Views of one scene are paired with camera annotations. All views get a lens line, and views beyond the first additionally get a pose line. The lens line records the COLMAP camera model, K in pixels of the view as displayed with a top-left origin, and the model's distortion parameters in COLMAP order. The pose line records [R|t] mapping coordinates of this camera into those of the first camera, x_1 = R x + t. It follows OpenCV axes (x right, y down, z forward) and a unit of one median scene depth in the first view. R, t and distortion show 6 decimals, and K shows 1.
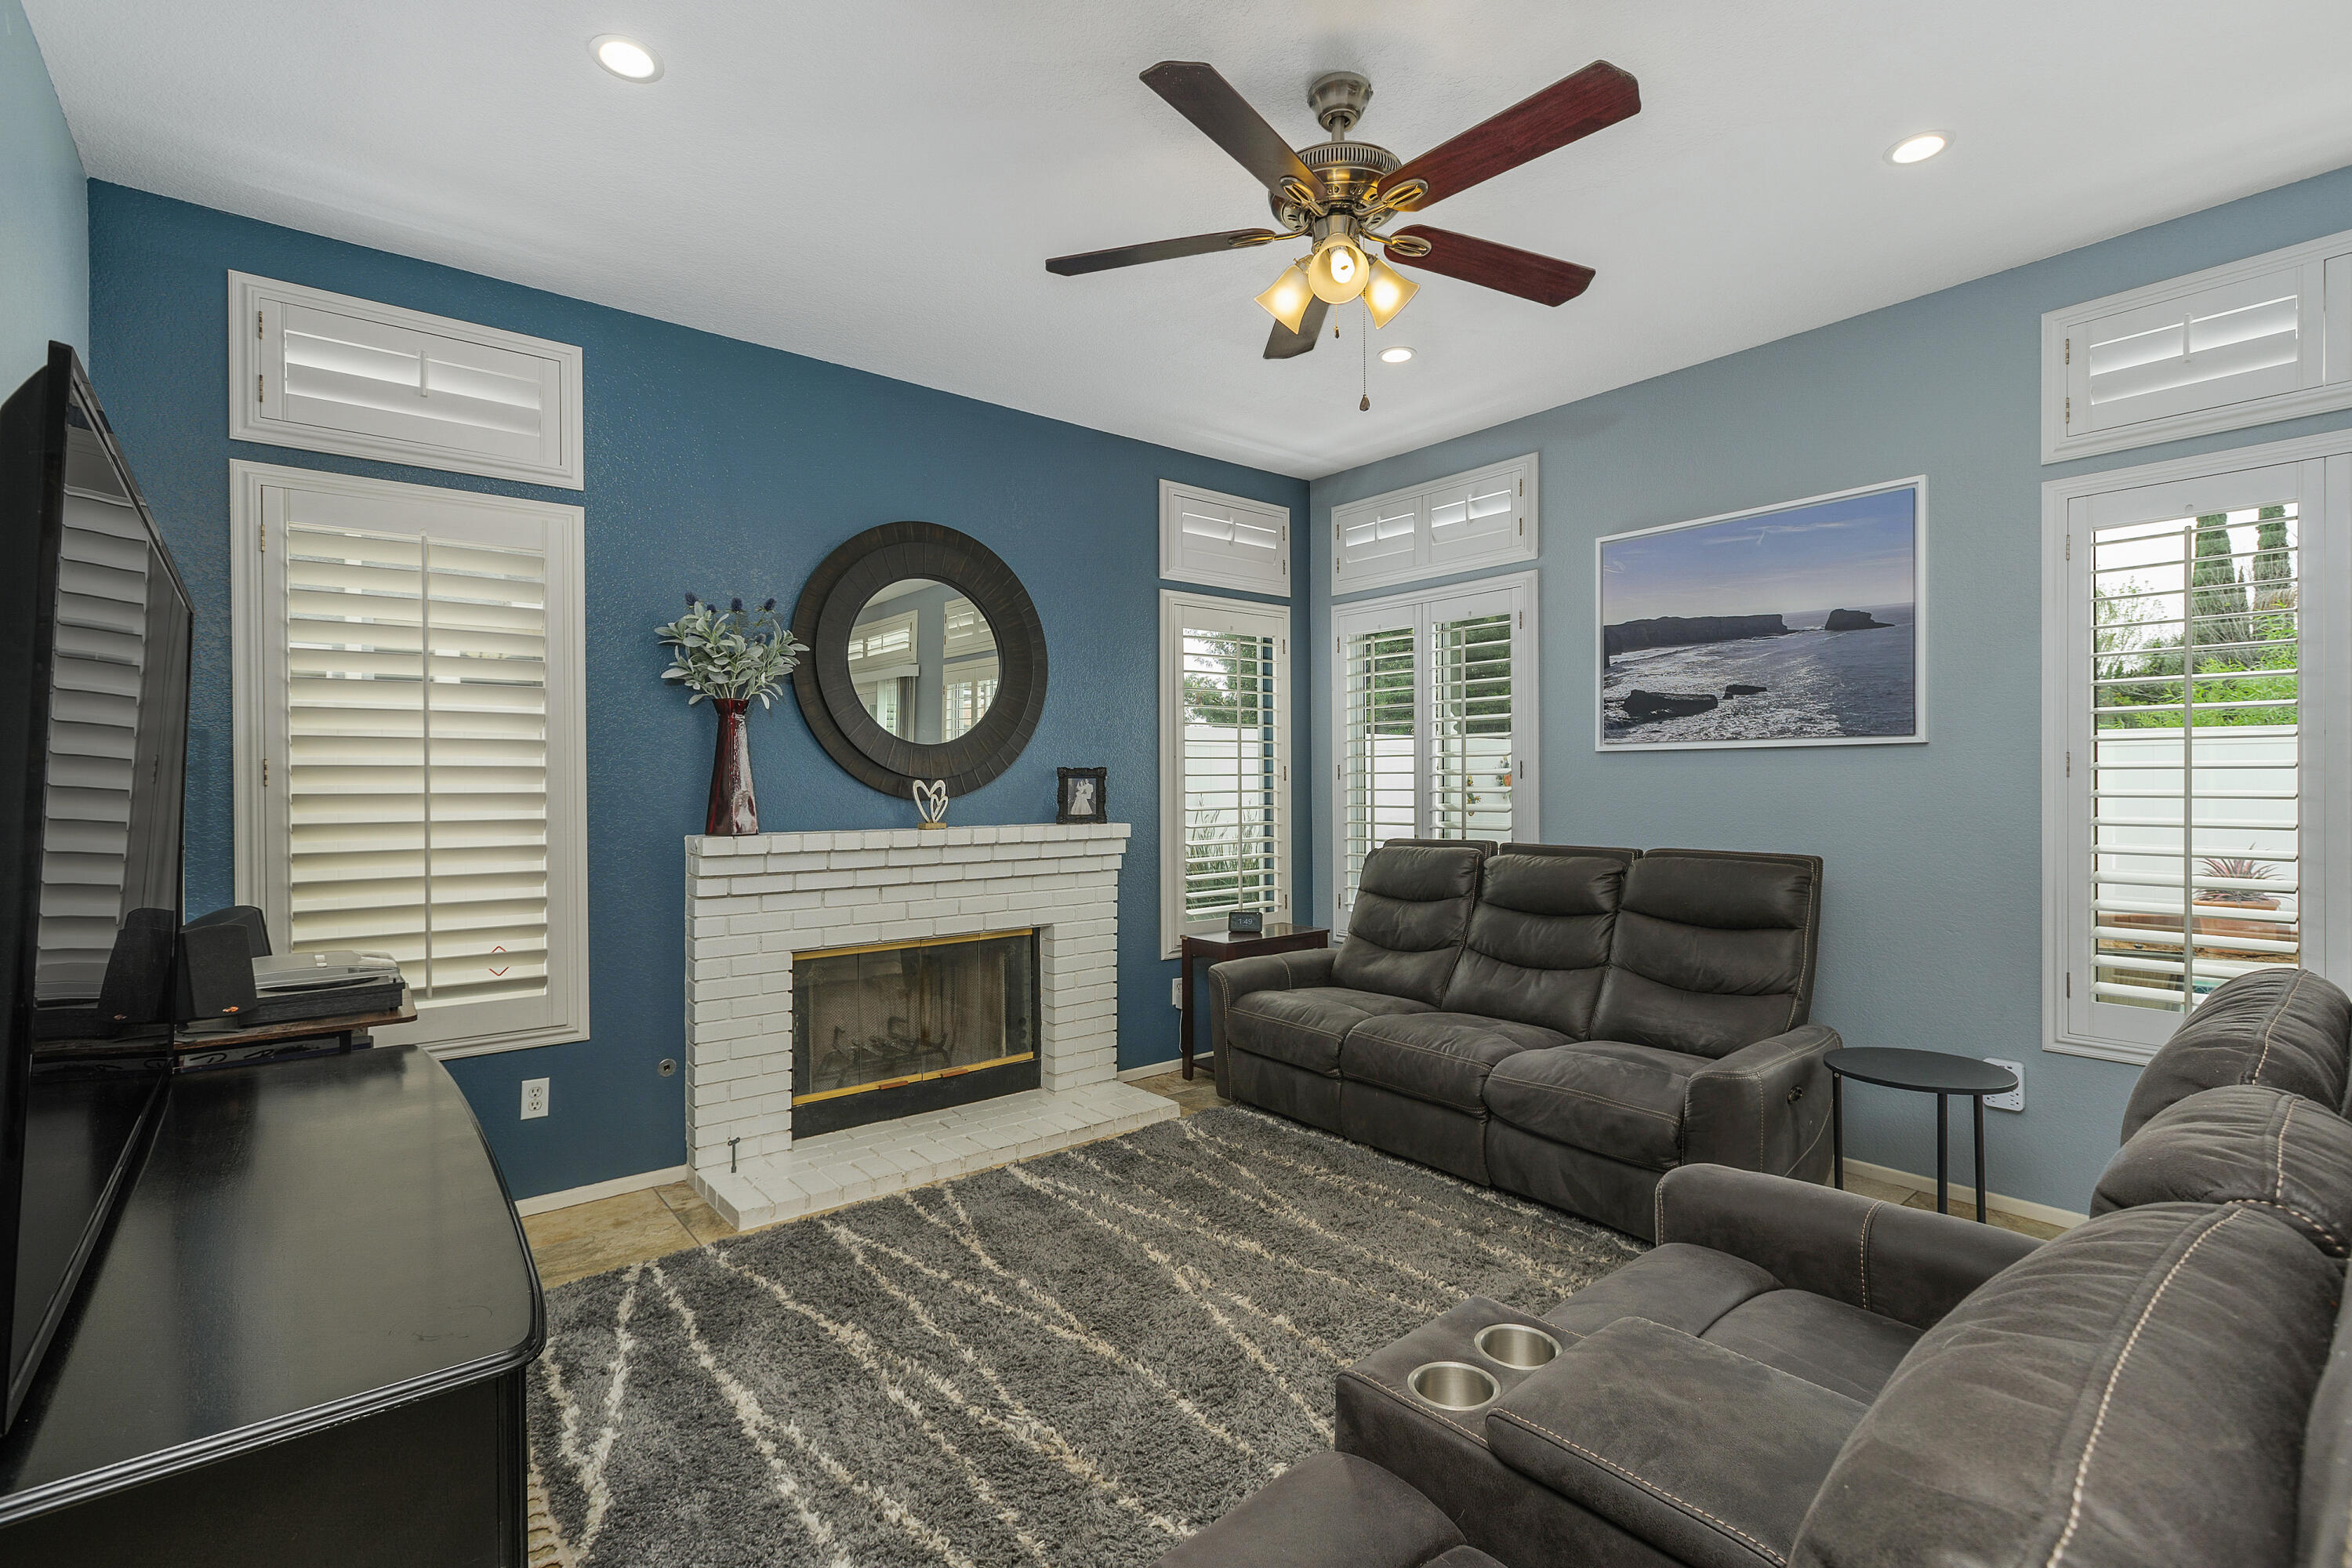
lens RADIAL K [[1073.9, 0, 1179.5], [0, 1073.9, 778.3], [0, 0, 1]] dist [-0.000162, -0.000157]
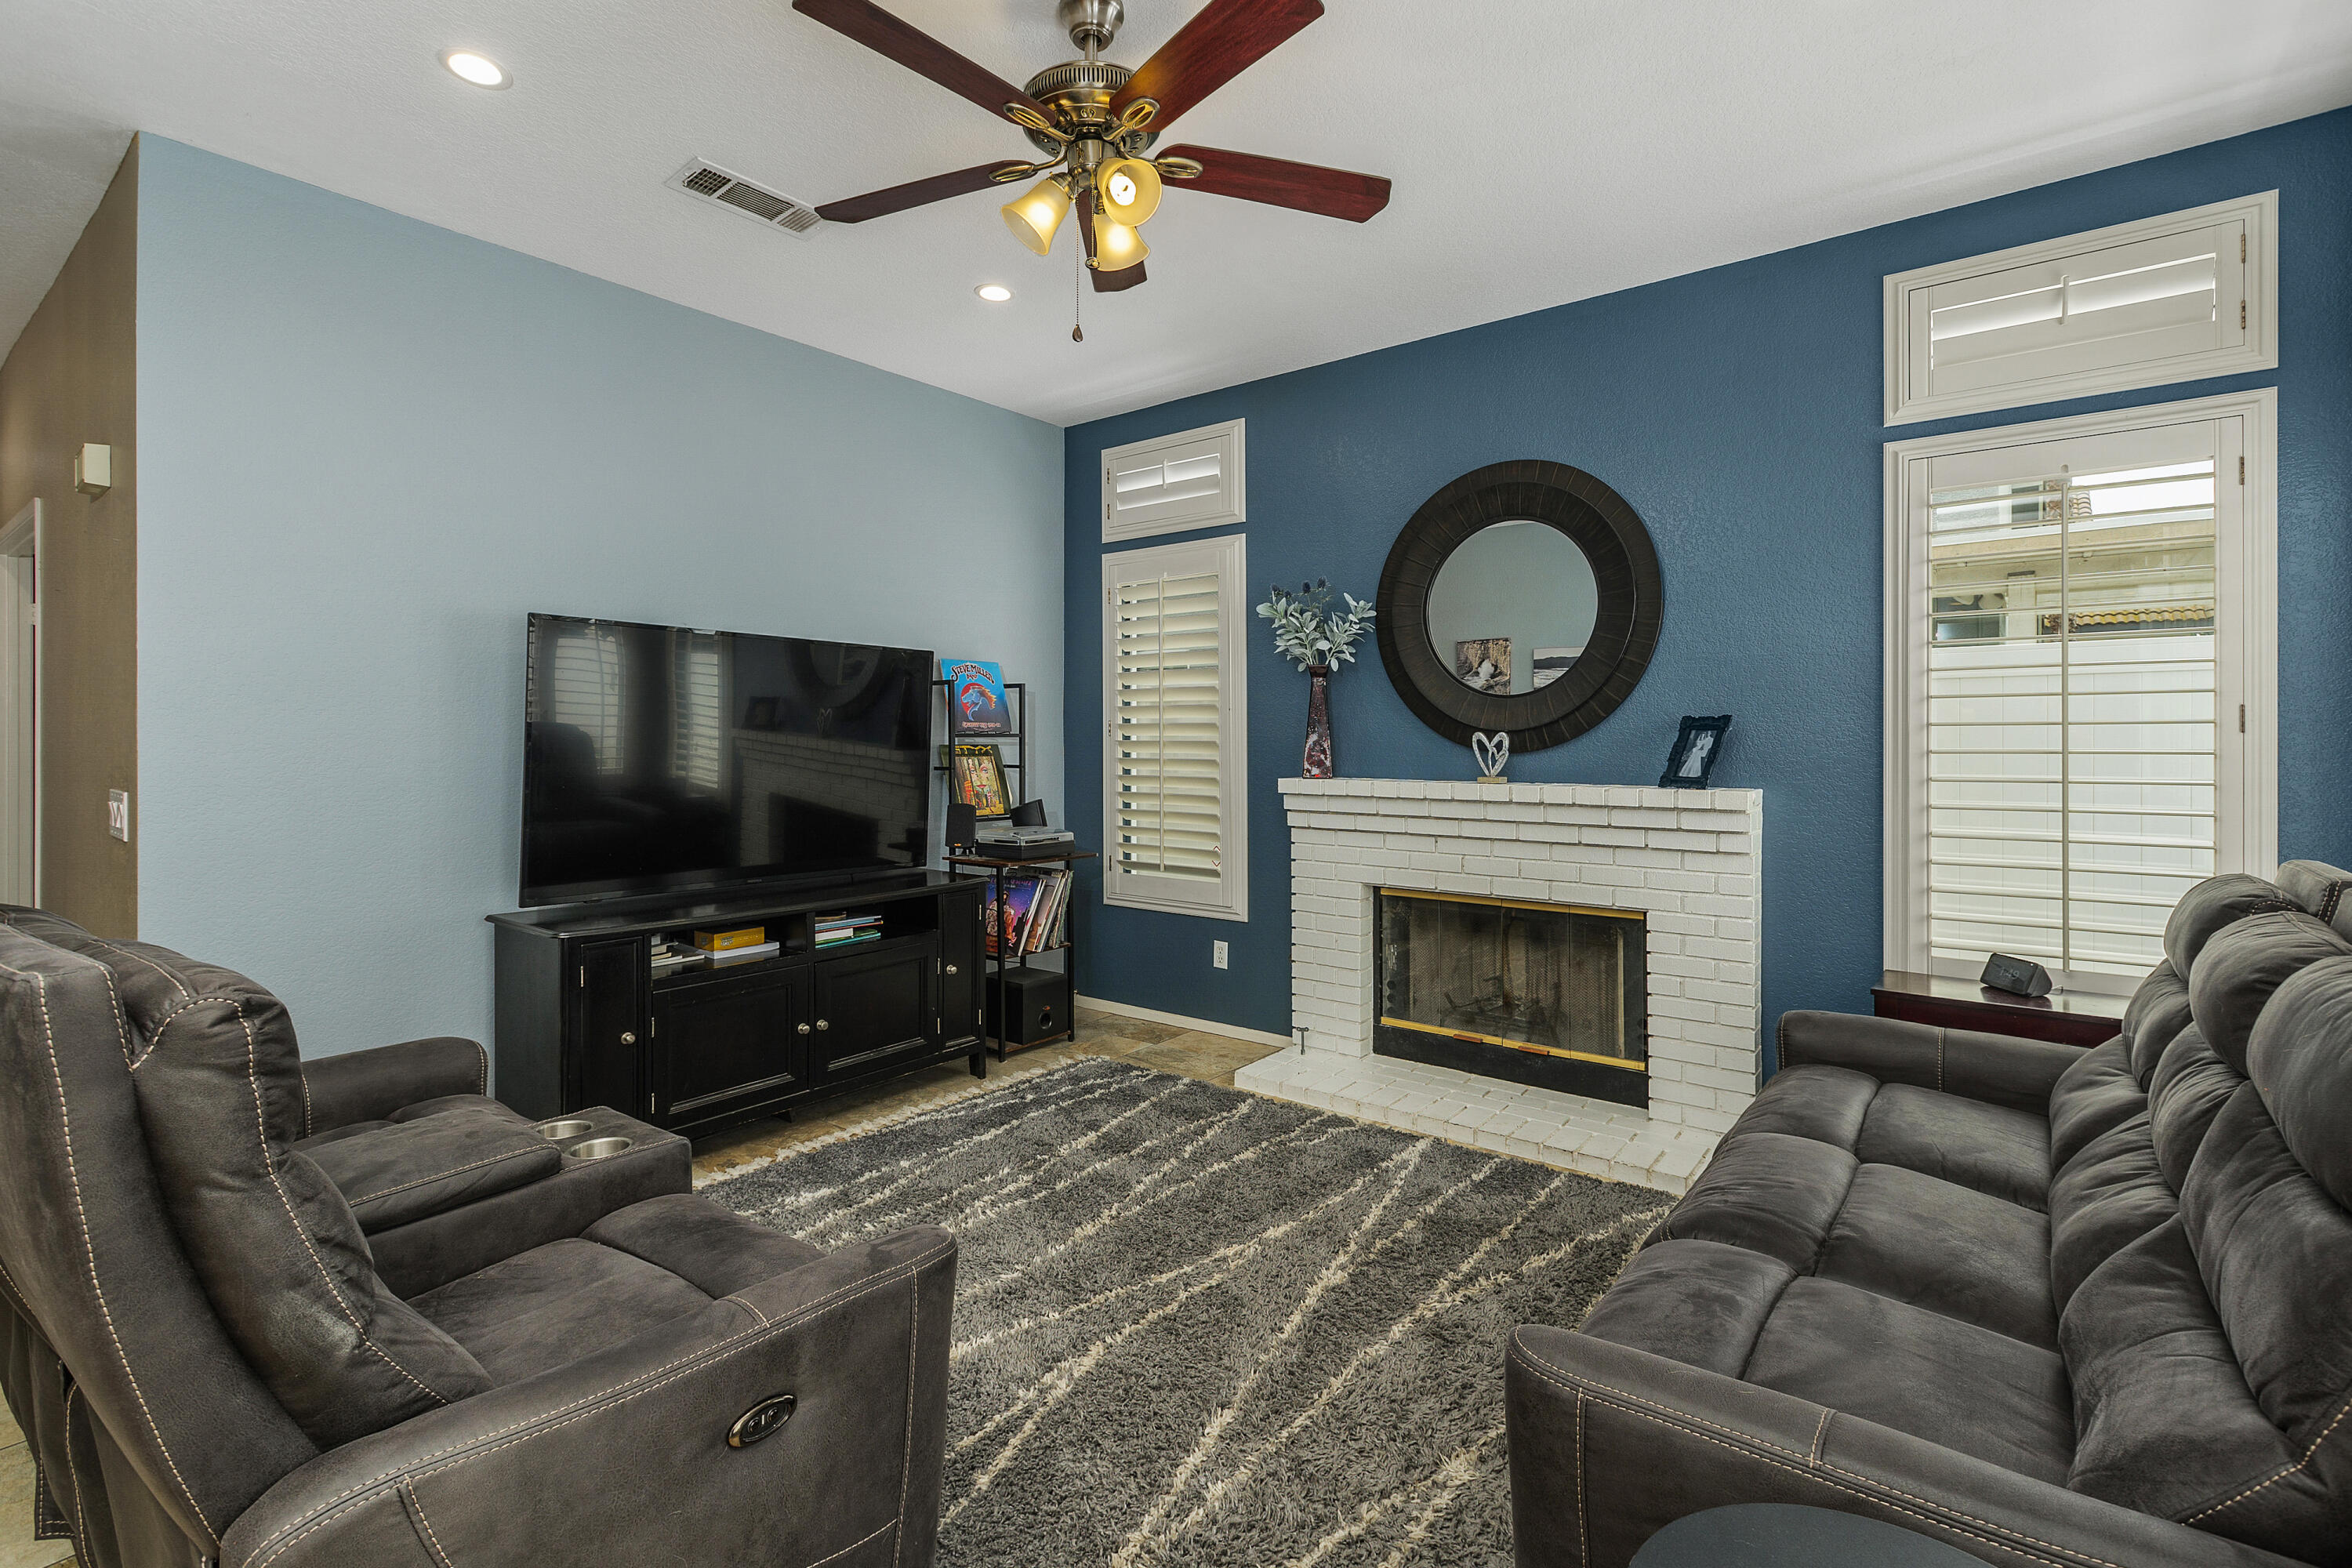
lens RADIAL K [[1084.6, 0, 1179.8], [0, 1084.6, 743.4], [0, 0, 1]] dist [-0.002542, -0.000694]
pose [[0.209475, 0.007605, -0.977784, 0.695906], [0.001085, 0.999967, 0.008010, 0.003667], [0.977813, -0.002738, 0.209460, 0.557751]]
